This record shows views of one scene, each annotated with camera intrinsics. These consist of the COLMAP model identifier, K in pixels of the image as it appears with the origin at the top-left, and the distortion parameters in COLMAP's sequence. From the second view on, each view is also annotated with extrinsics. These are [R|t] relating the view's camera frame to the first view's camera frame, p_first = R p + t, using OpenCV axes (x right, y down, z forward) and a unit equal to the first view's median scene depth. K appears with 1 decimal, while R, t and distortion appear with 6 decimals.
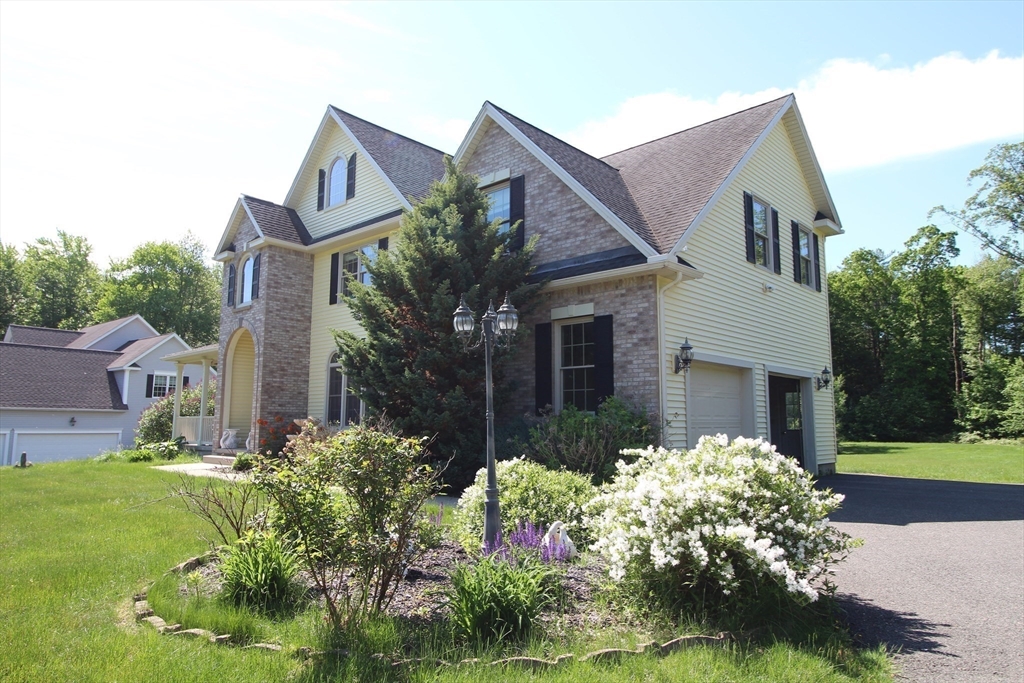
lens RADIAL K [[657.4, 0, 520.7], [0, 657.4, 337.5], [0, 0, 1]] dist [-0.000563, 0.000910]
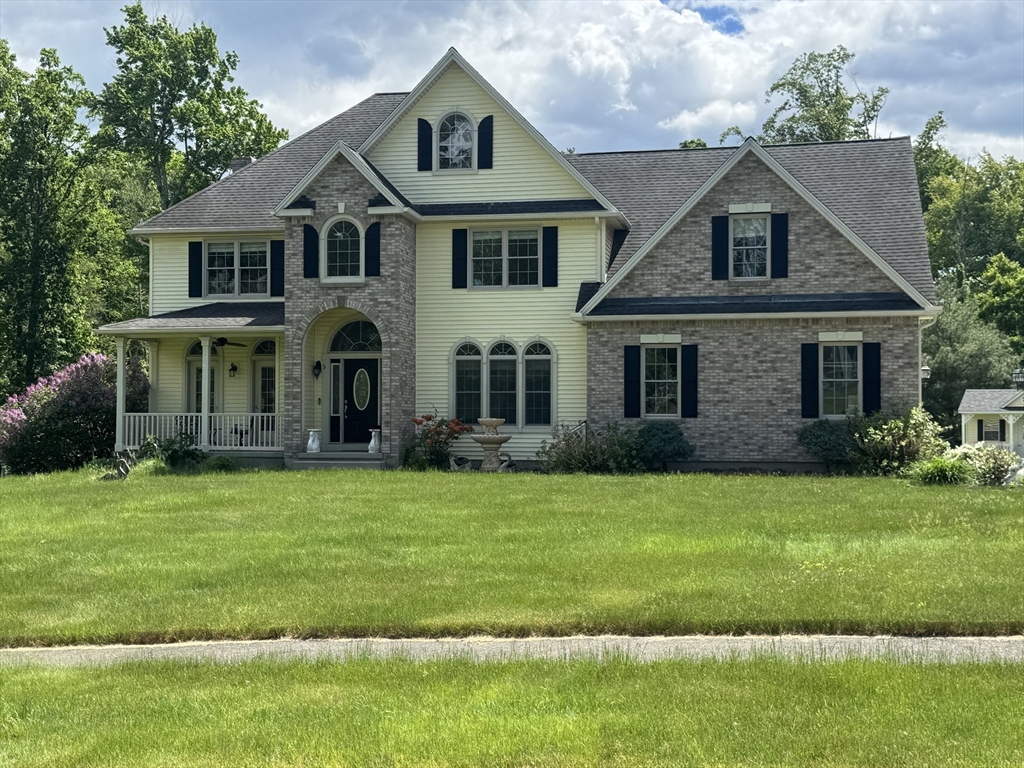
lens RADIAL K [[1309.4, 0, 514.0], [0, 1309.4, 388.5], [0, 0, 1]] dist [0.090392, 0.000000]
pose [[0.860008, 0.014856, 0.510064, -1.719785], [-0.067848, 0.994030, 0.085445, -0.111486], [-0.505749, -0.108091, 0.855882, -0.851013]]
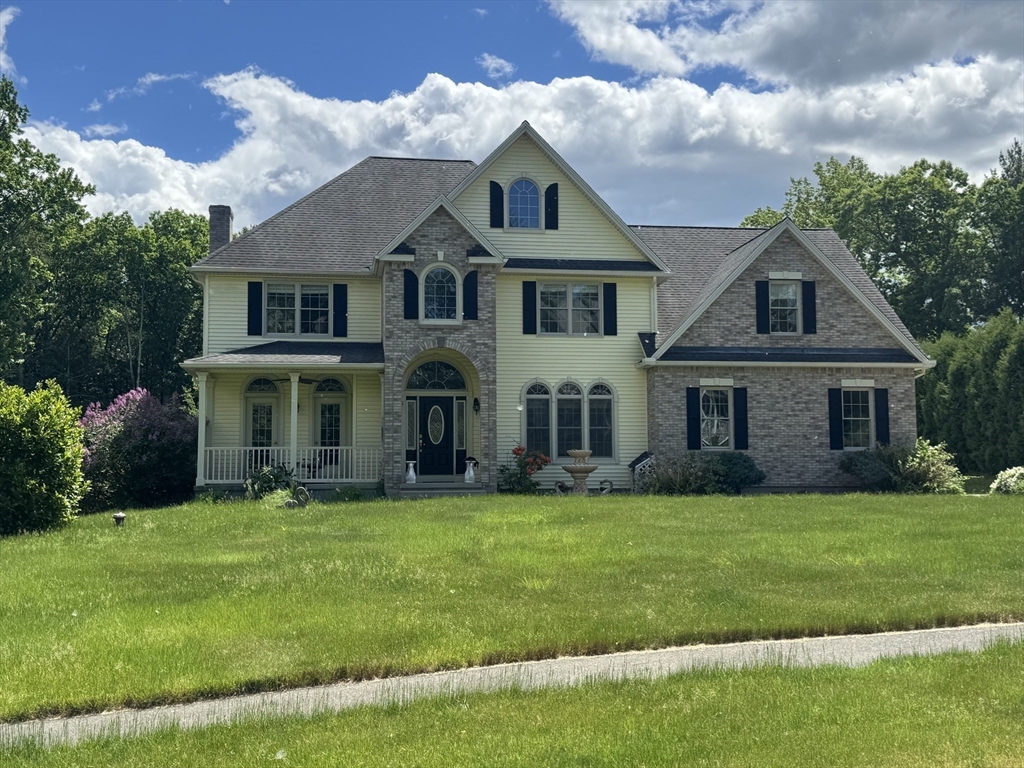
lens RADIAL K [[1172.2, 0, 513.4], [0, 1172.2, 376.1], [0, 0, 1]] dist [0.060655, 0.000000]
pose [[0.631010, 0.065812, 0.772978, -2.533714], [-0.094585, 0.995488, -0.007544, 0.041345], [-0.769987, -0.068352, 0.634388, -0.139792]]
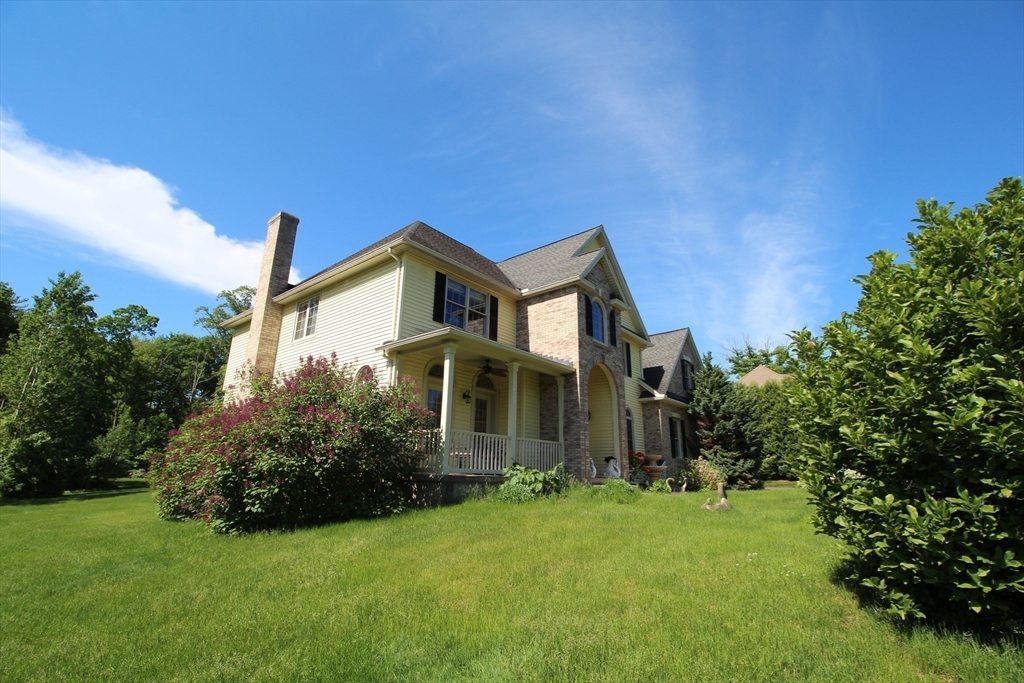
lens RADIAL K [[474.9, 0, 509.9], [0, 474.9, 336.8], [0, 0, 1]] dist [-0.004601, -0.010443]
pose [[-0.041774, 0.284365, 0.957805, -1.890597], [-0.147619, 0.946365, -0.287407, 0.307187], [-0.988162, -0.153396, 0.002444, 1.842870]]
